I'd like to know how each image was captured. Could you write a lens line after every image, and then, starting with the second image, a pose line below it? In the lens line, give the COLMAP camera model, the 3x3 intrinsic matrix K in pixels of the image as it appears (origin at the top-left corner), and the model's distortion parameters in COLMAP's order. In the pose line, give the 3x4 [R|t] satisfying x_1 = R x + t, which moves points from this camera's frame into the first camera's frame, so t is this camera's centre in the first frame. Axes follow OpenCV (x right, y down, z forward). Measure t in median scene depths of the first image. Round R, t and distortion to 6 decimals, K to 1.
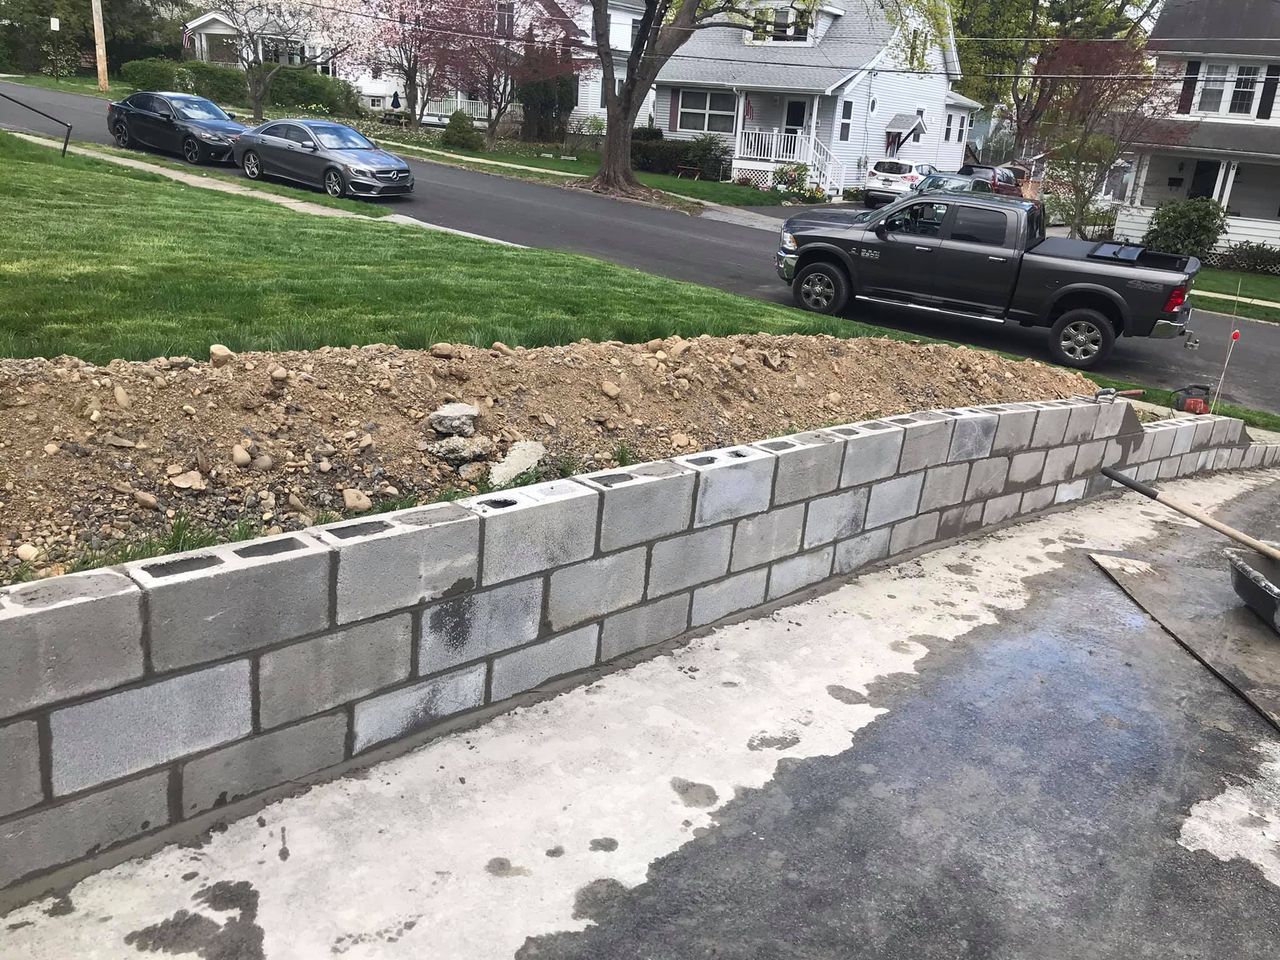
lens RADIAL K [[973.3, 0, 640.0], [0, 973.3, 480.0], [0, 0, 1]] dist [0.086797, -0.111044]
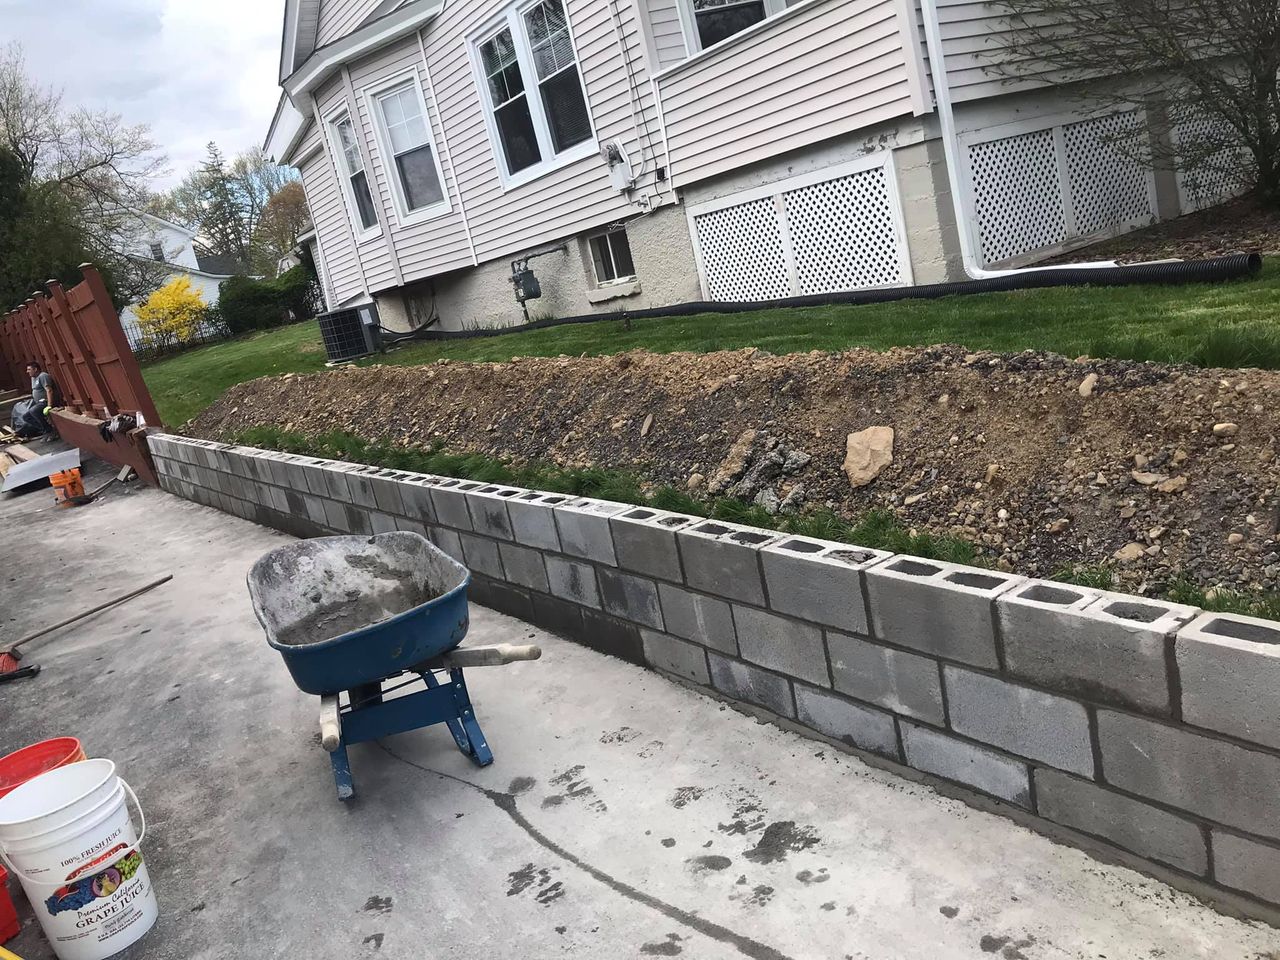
lens RADIAL K [[973.3, 0, 640.0], [0, 973.3, 480.0], [0, 0, 1]] dist [0.086797, -0.111044]
pose [[-0.222913, 0.118537, -0.967605, 0.813631], [-0.148461, 0.976873, 0.153875, -0.164512], [0.963467, 0.177952, -0.200159, 0.850271]]
